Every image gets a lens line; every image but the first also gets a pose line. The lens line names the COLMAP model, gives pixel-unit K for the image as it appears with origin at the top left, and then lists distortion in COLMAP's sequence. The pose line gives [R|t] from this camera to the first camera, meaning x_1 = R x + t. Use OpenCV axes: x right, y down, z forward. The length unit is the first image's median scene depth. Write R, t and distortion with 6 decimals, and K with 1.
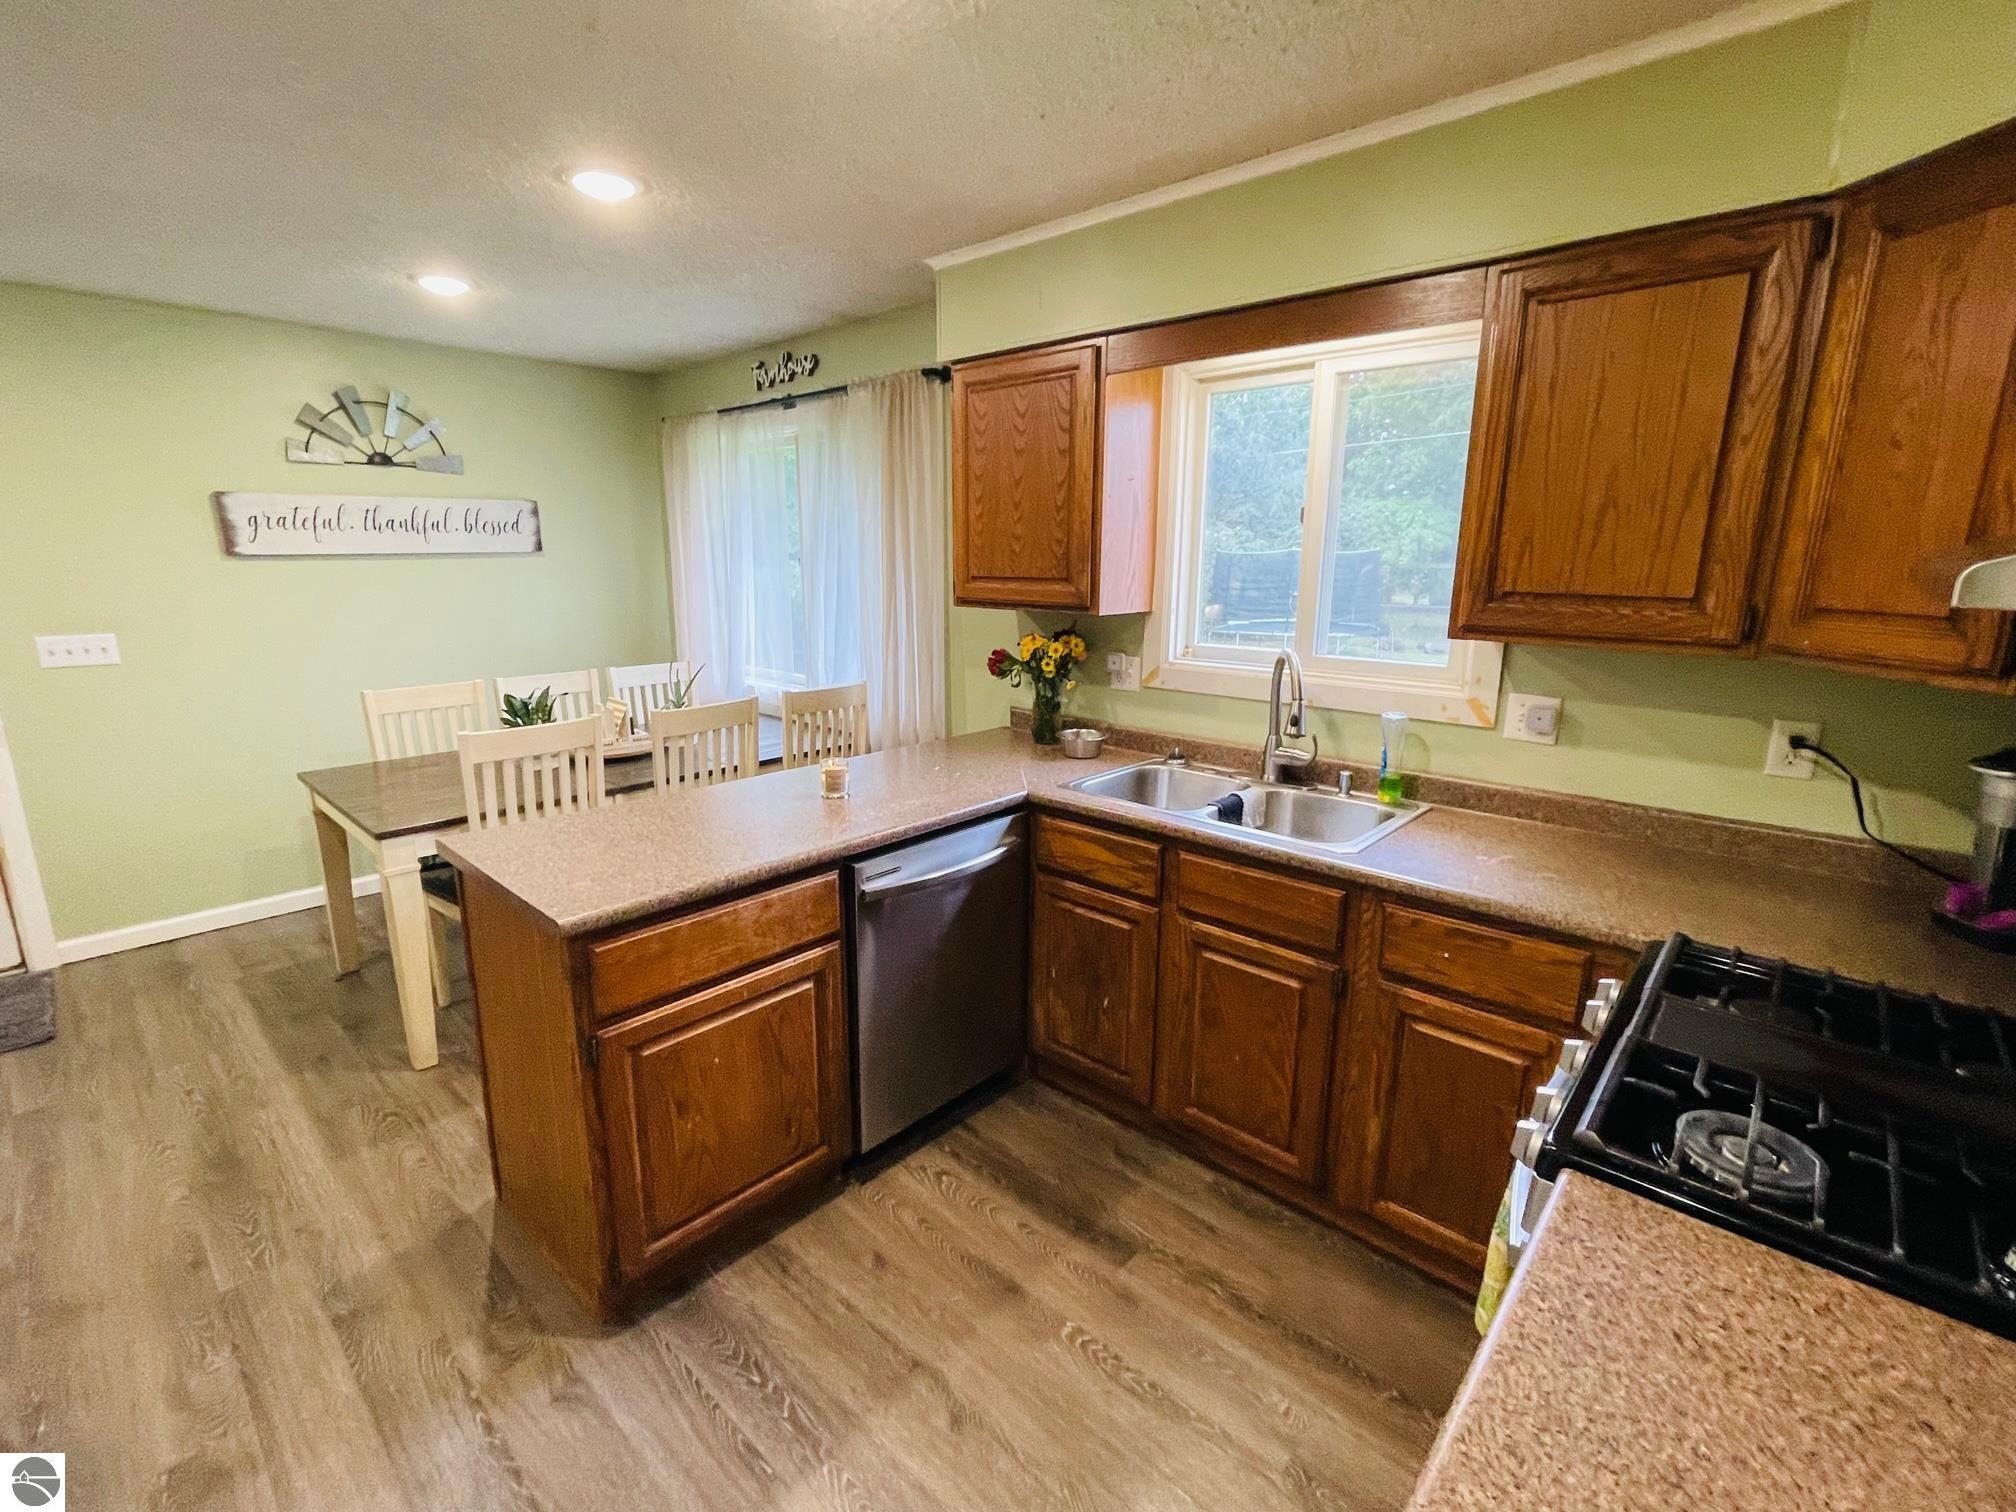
lens RADIAL K [[882.6, 0, 1016.0], [0, 882.6, 750.7], [0, 0, 1]] dist [-0.015028, 0.005550]
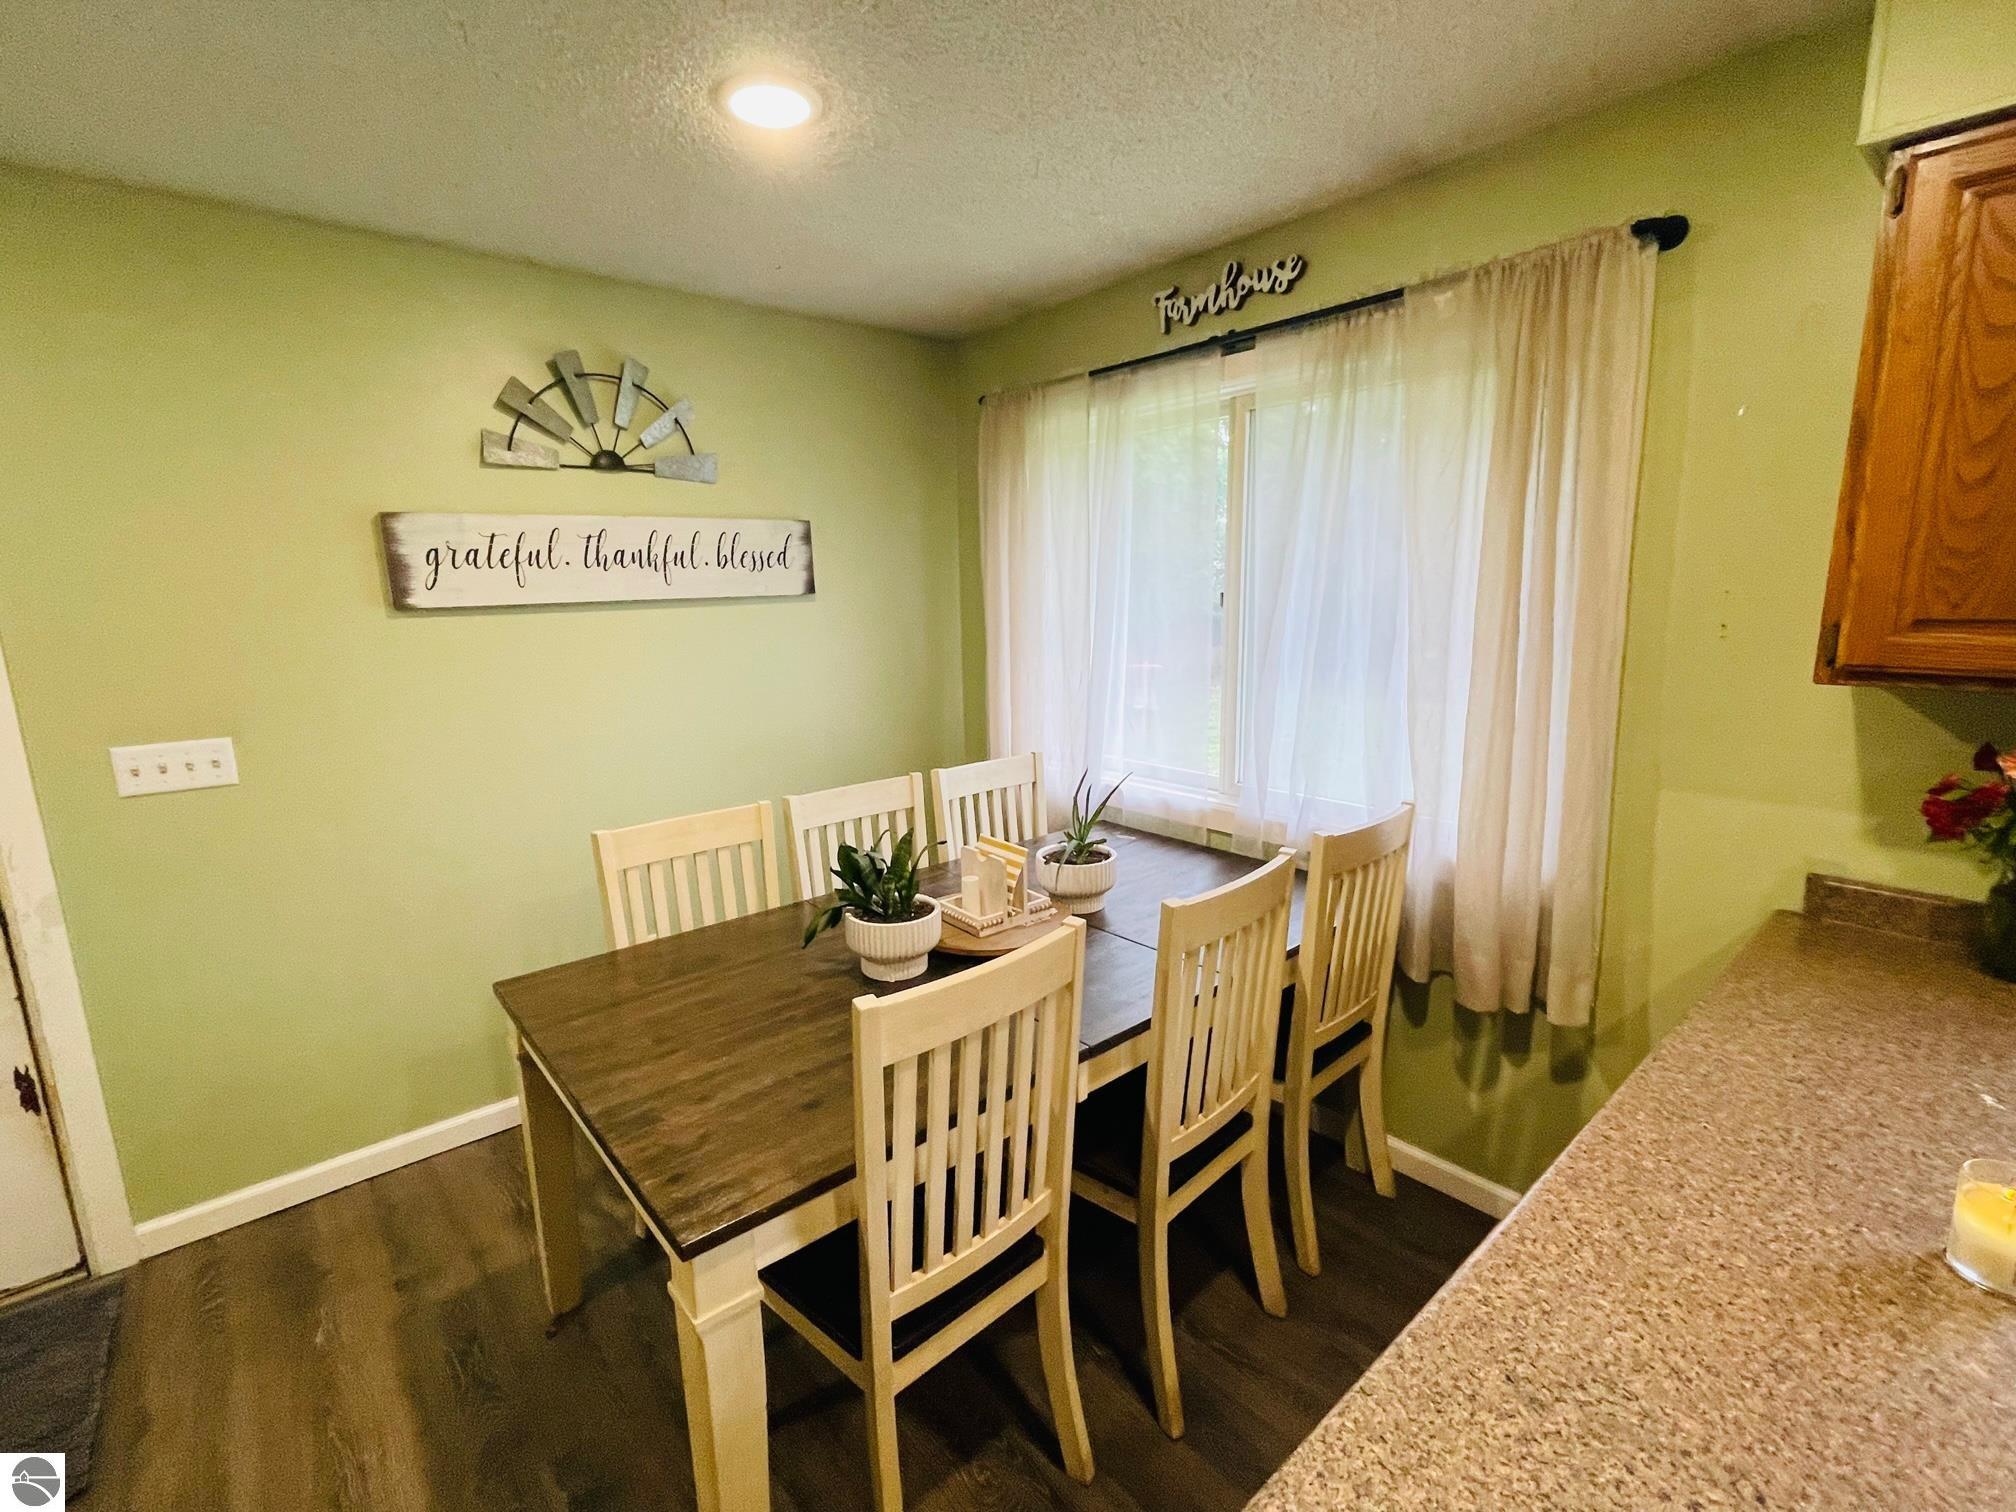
lens RADIAL K [[882.6, 0, 1020.6], [0, 882.6, 751.5], [0, 0, 1]] dist [-0.015028, 0.005550]
pose [[0.993031, -0.005409, -0.117730, -0.349089], [0.001047, 0.999312, -0.037078, -0.090070], [0.117850, 0.036697, 0.992353, 0.395258]]
